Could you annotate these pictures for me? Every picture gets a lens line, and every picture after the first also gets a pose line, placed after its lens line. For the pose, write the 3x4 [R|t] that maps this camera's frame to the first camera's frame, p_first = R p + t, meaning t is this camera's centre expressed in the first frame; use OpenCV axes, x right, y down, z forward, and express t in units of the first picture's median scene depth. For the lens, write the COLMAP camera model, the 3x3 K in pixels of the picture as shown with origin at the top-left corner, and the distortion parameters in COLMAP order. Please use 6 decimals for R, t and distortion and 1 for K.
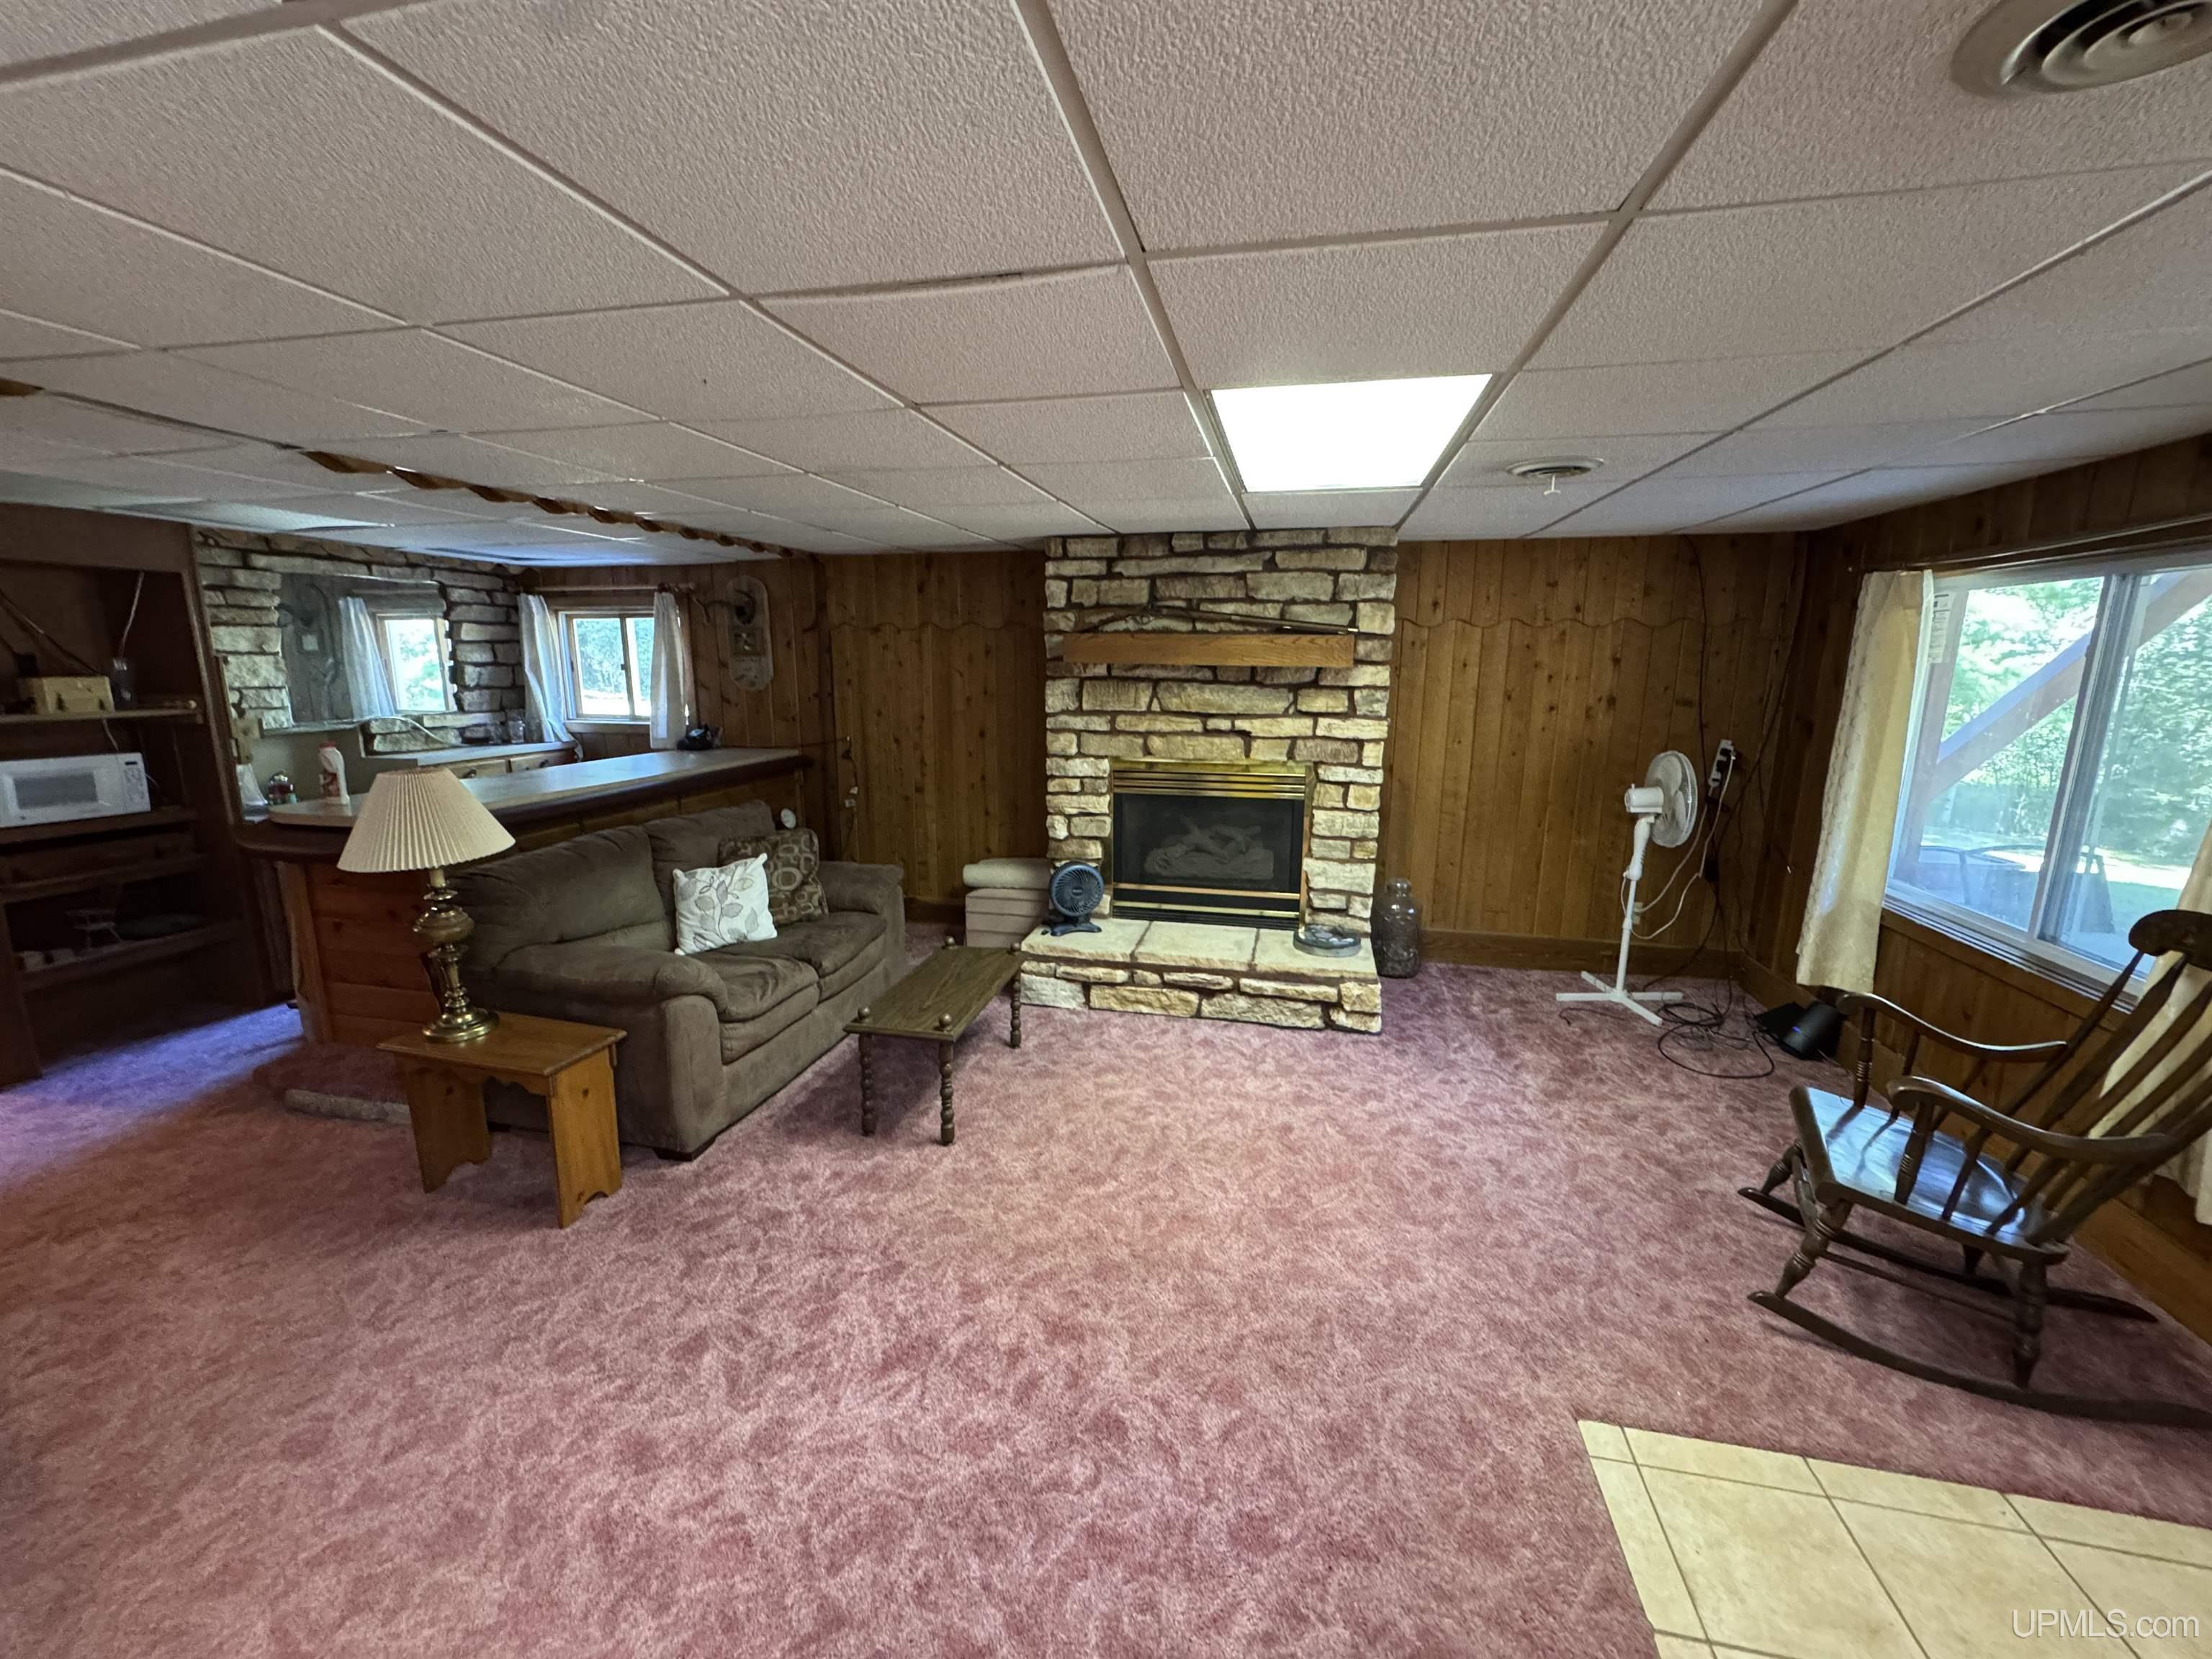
lens RADIAL K [[885.6, 0, 1104.9], [0, 885.6, 824.2], [0, 0, 1]] dist [-0.006053, 0.000721]
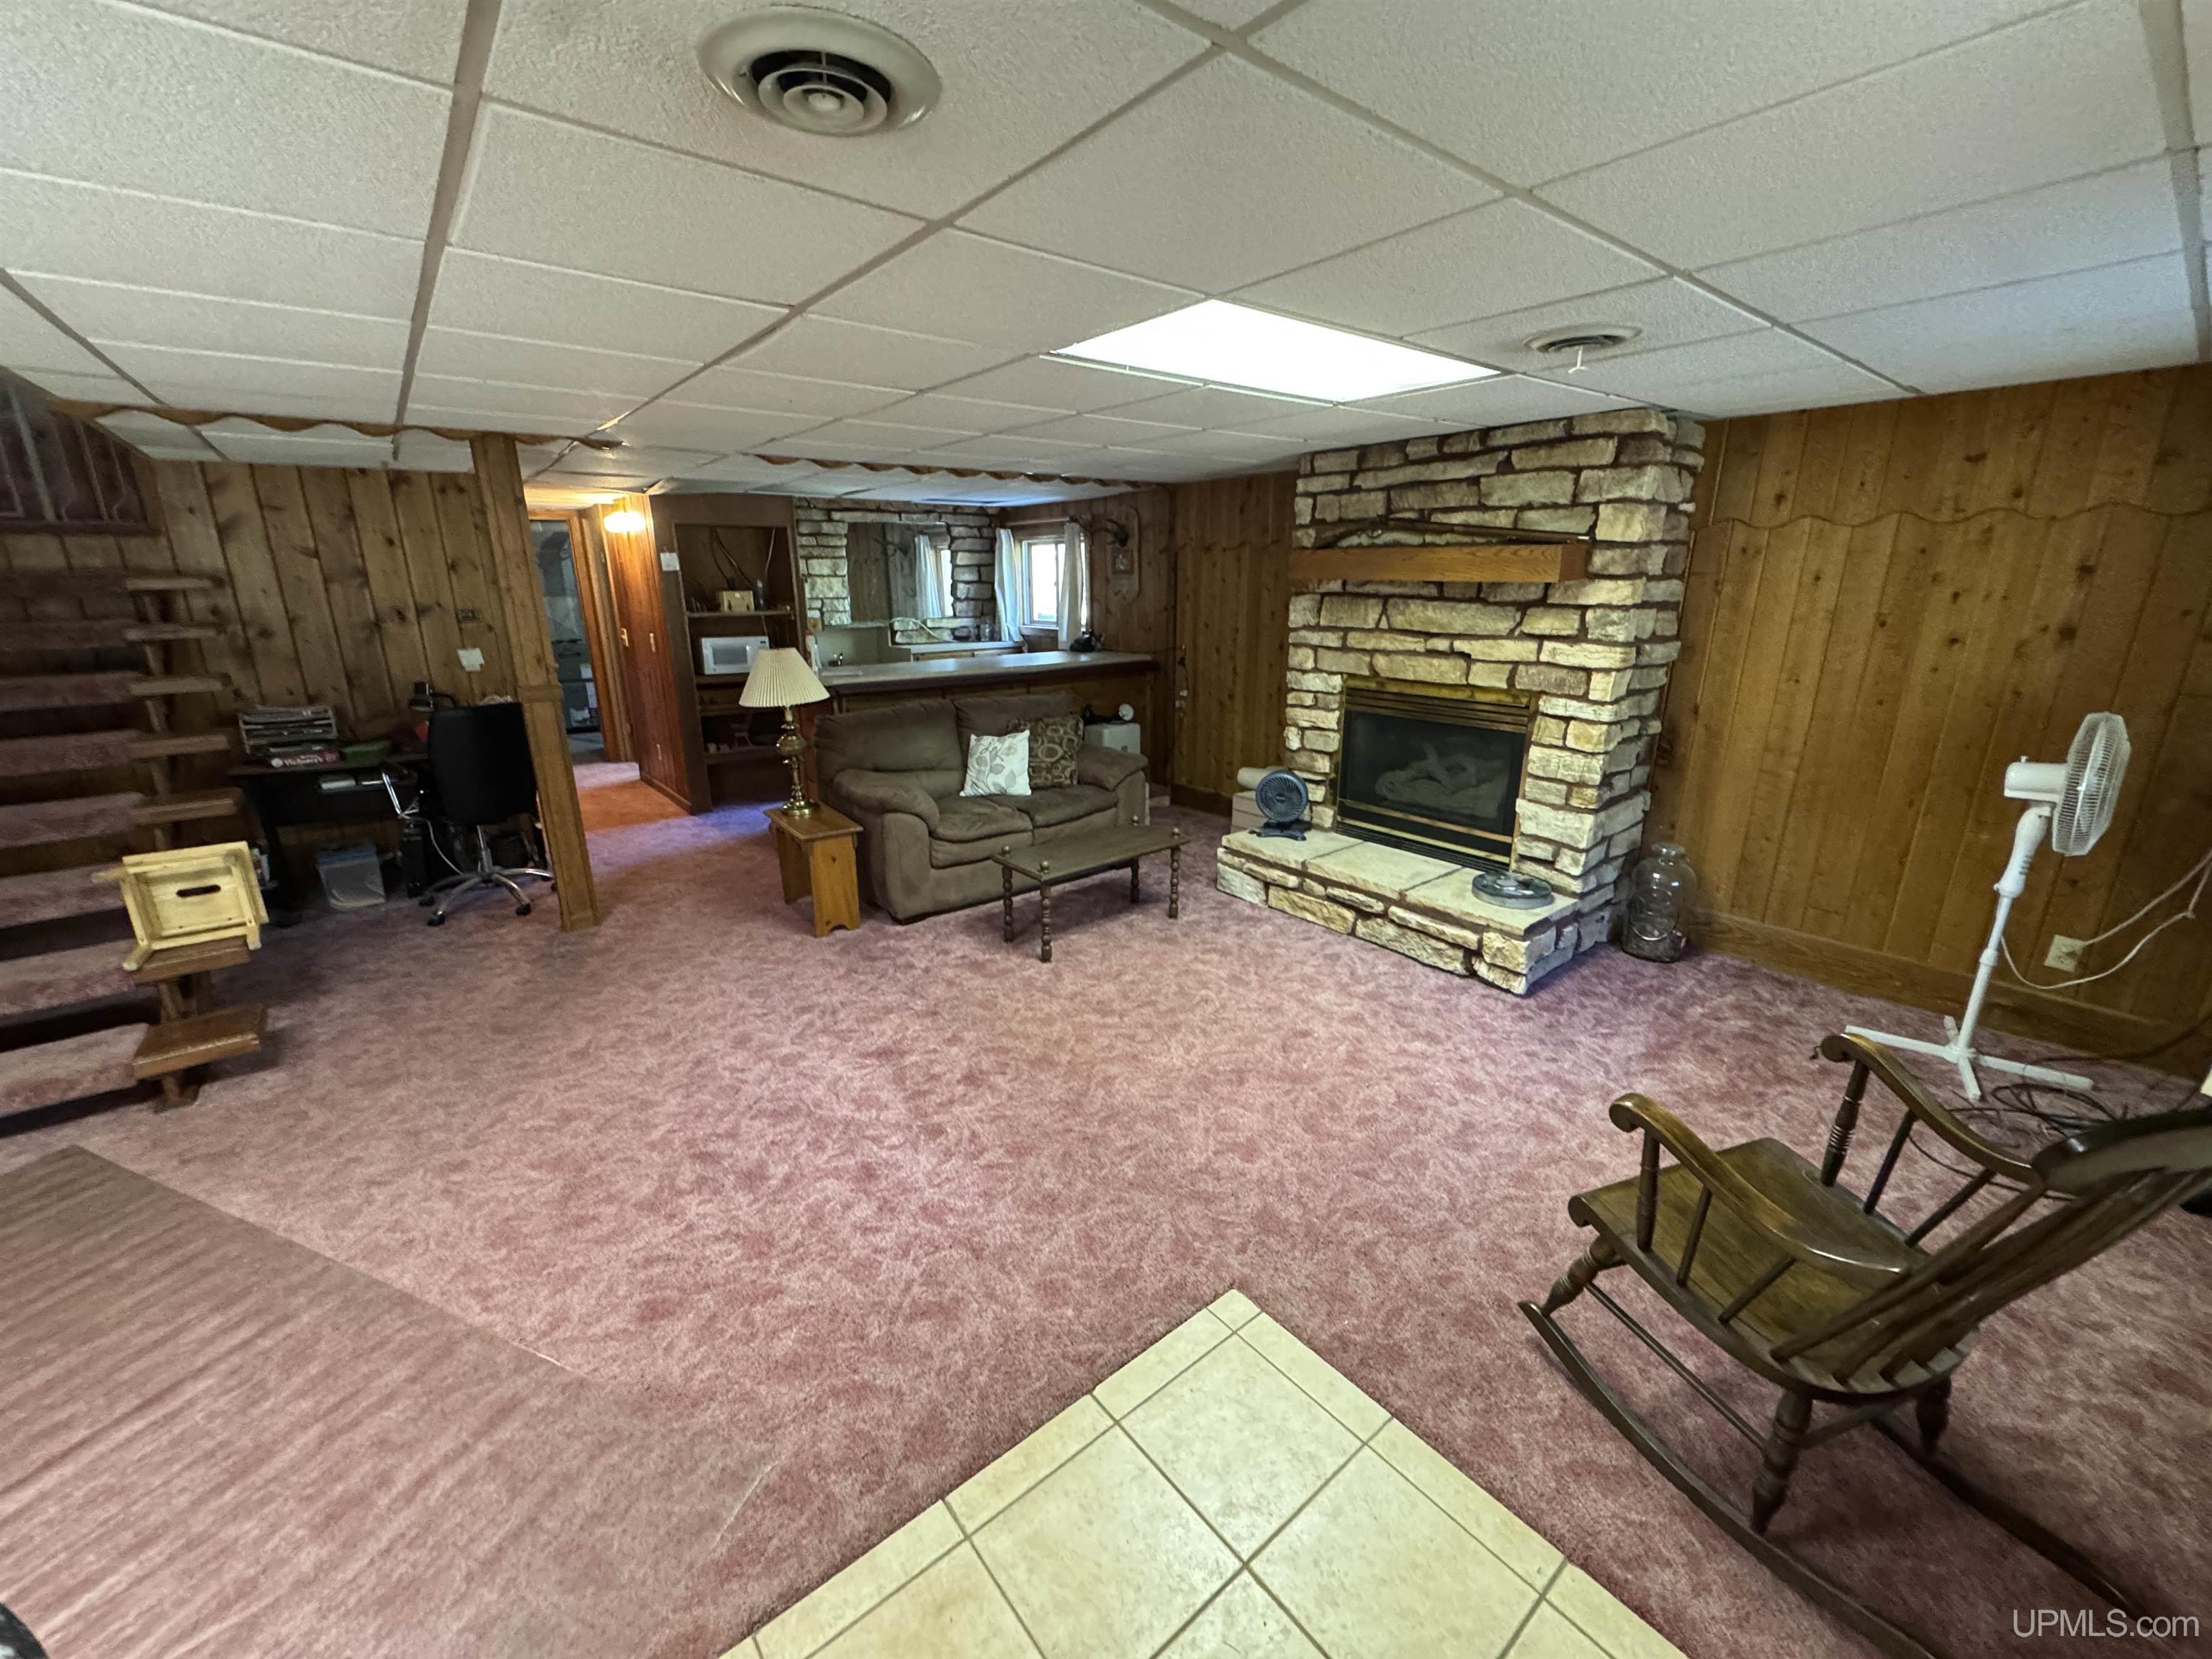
lens RADIAL K [[885.6, 0, 1100.0], [0, 885.6, 825.4], [0, 0, 1]] dist [-0.006053, 0.000721]
pose [[0.782627, 0.160430, -0.601463, 0.455566], [-0.104636, 0.986375, 0.126946, -0.004533], [0.613634, -0.036417, 0.788750, 0.027714]]
